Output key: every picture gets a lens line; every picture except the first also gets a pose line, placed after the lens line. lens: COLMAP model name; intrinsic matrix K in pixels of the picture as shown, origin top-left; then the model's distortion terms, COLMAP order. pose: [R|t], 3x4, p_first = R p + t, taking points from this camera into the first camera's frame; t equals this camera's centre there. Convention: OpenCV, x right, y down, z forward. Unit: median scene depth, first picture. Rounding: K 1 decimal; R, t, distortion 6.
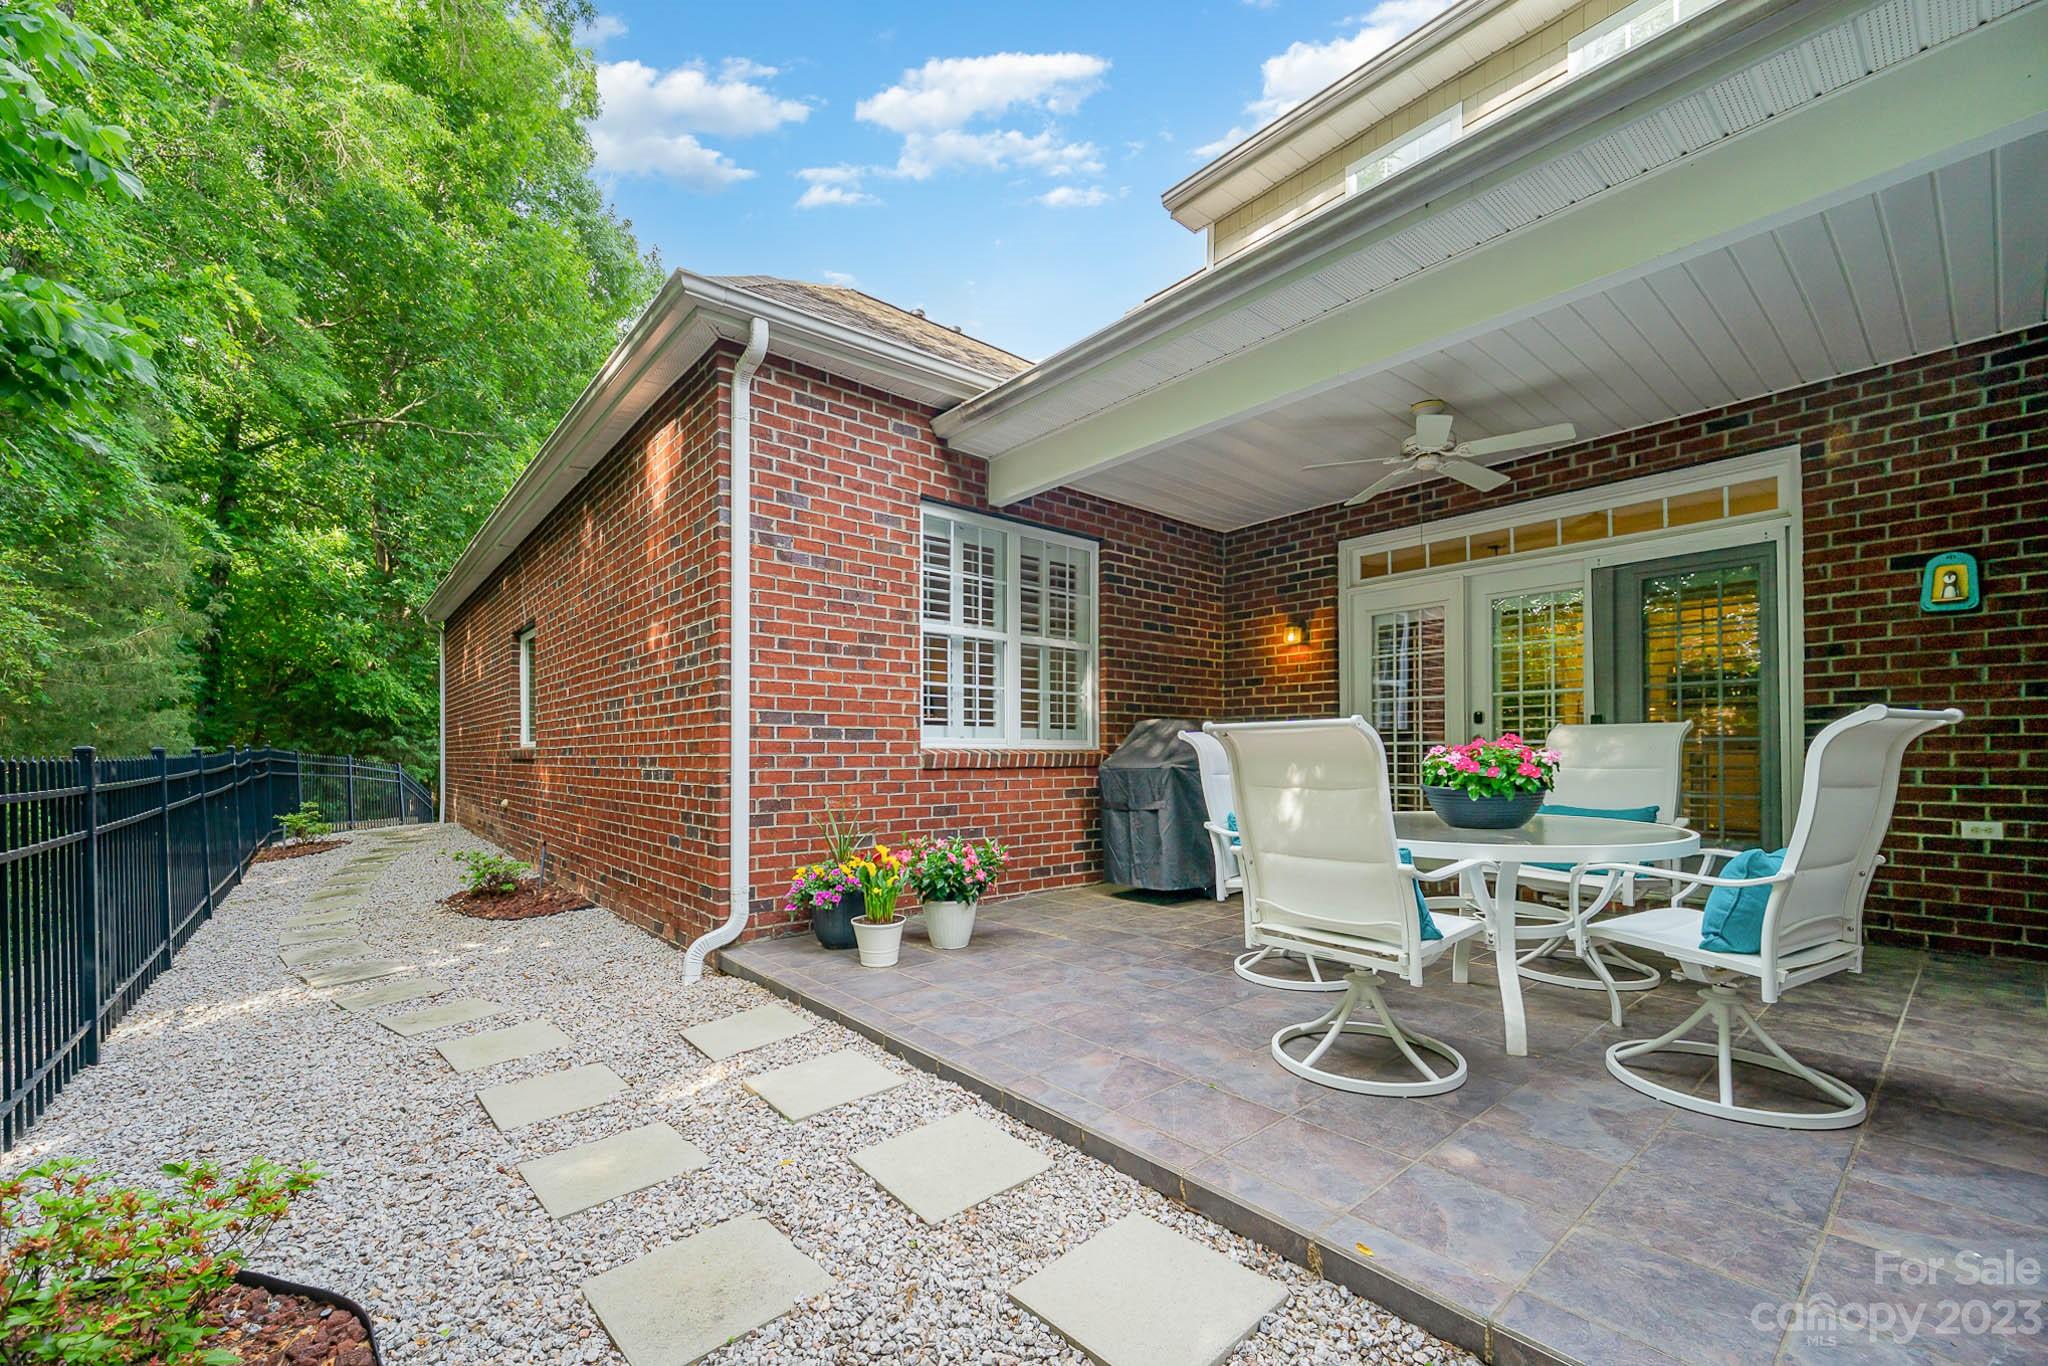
lens RADIAL K [[837.0, 0, 1021.1], [0, 837.0, 758.4], [0, 0, 1]] dist [0.000319, -0.000446]
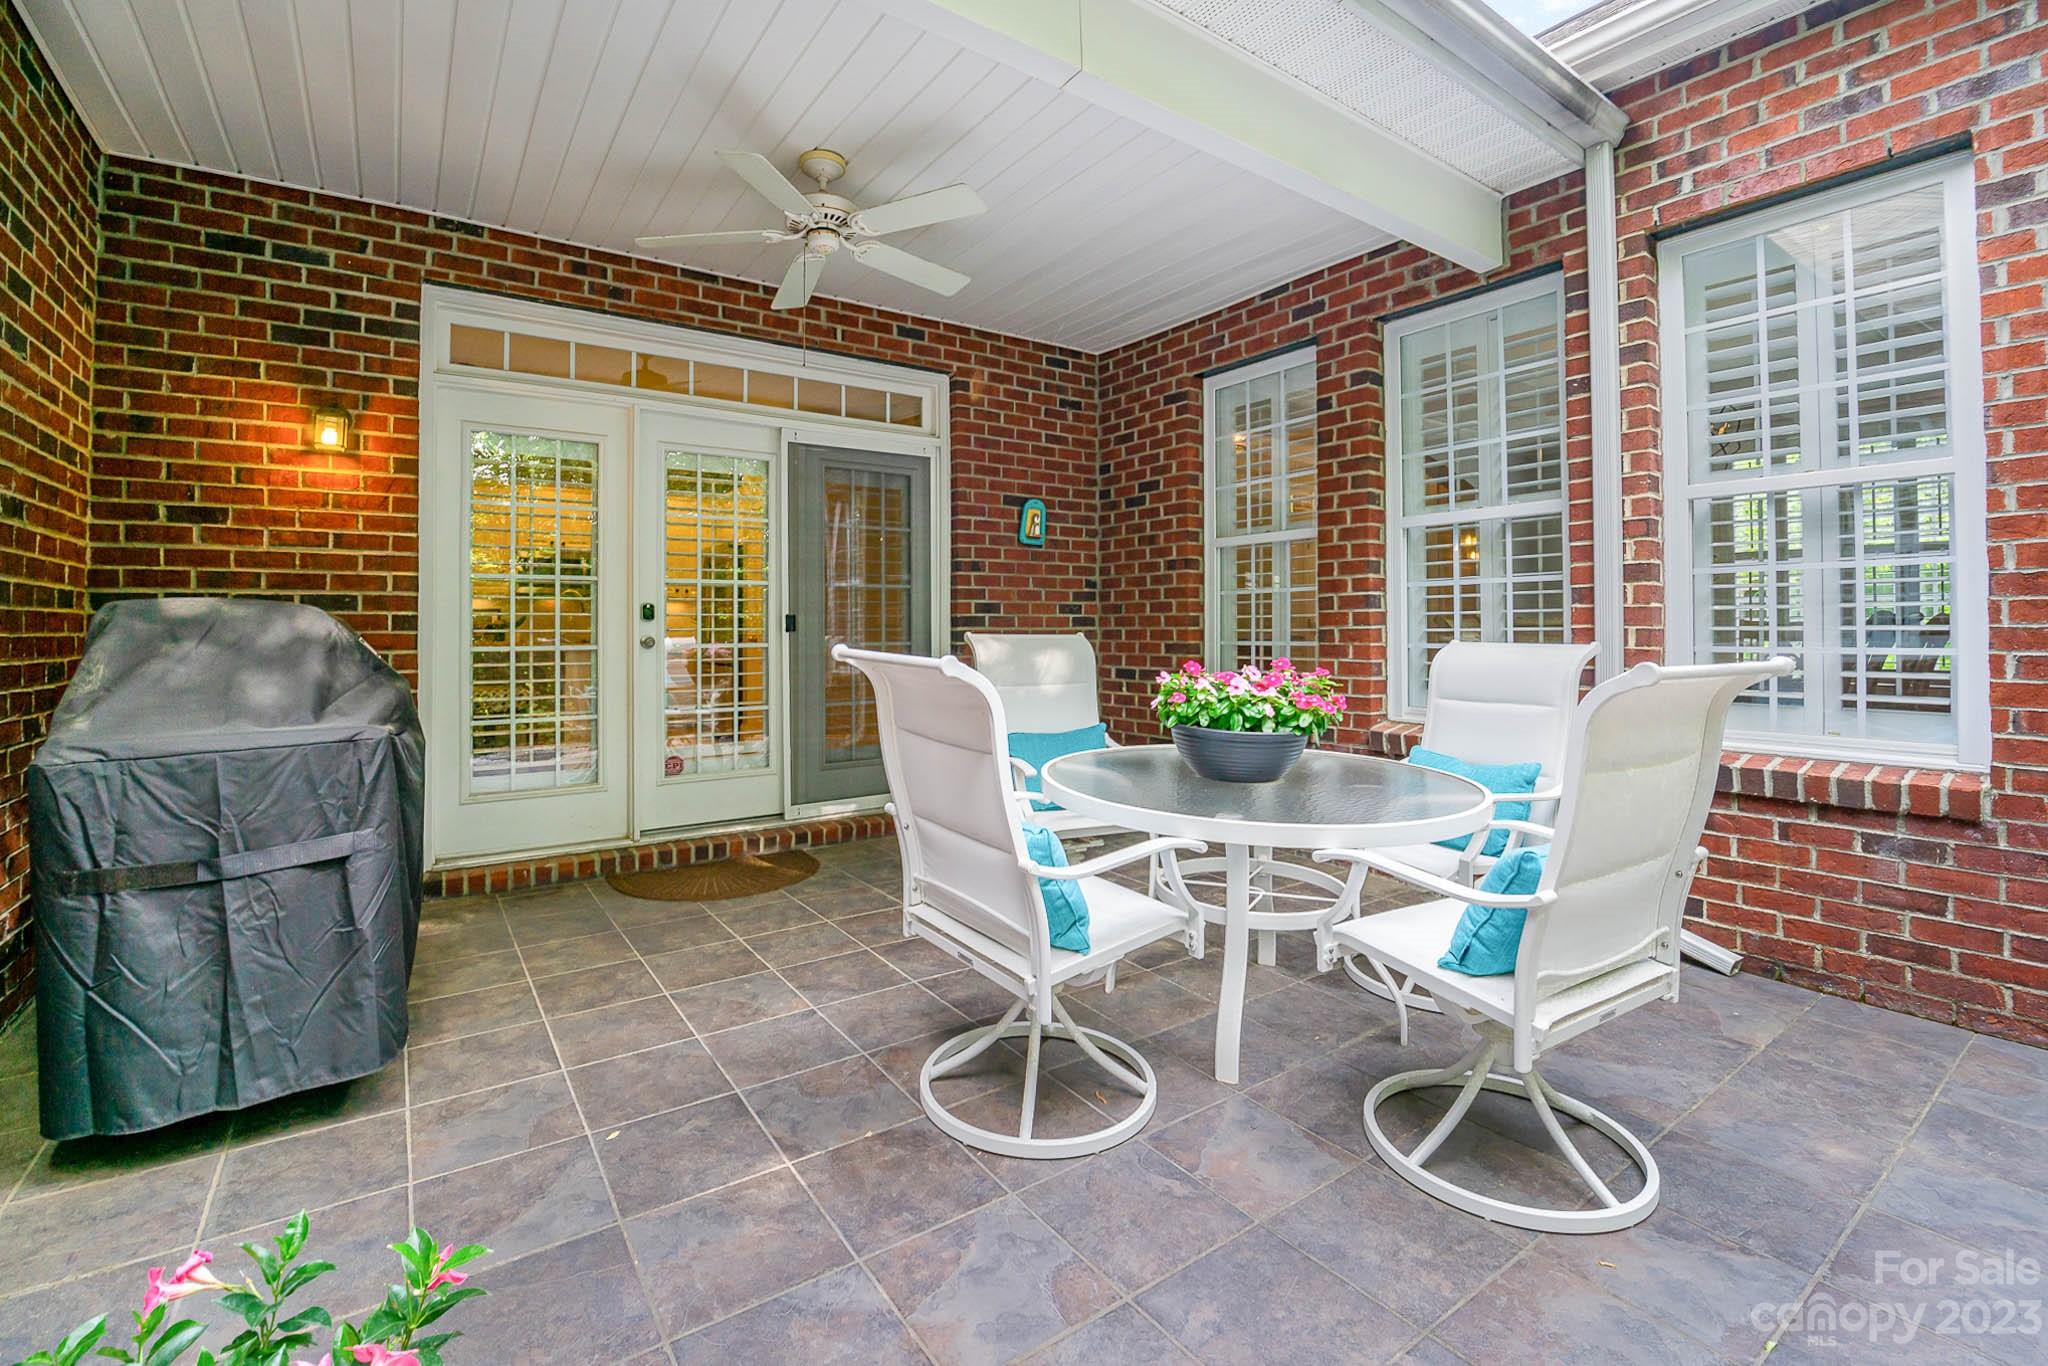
lens RADIAL K [[884.9, 0, 995.1], [0, 884.9, 624.5], [0, 0, 1]] dist [-0.026906, -0.000683]
pose [[0.109847, 0.006715, 0.993926, -0.157974], [0.006037, 0.999954, -0.007423, -0.030349], [-0.993930, 0.006816, 0.109802, 0.610646]]
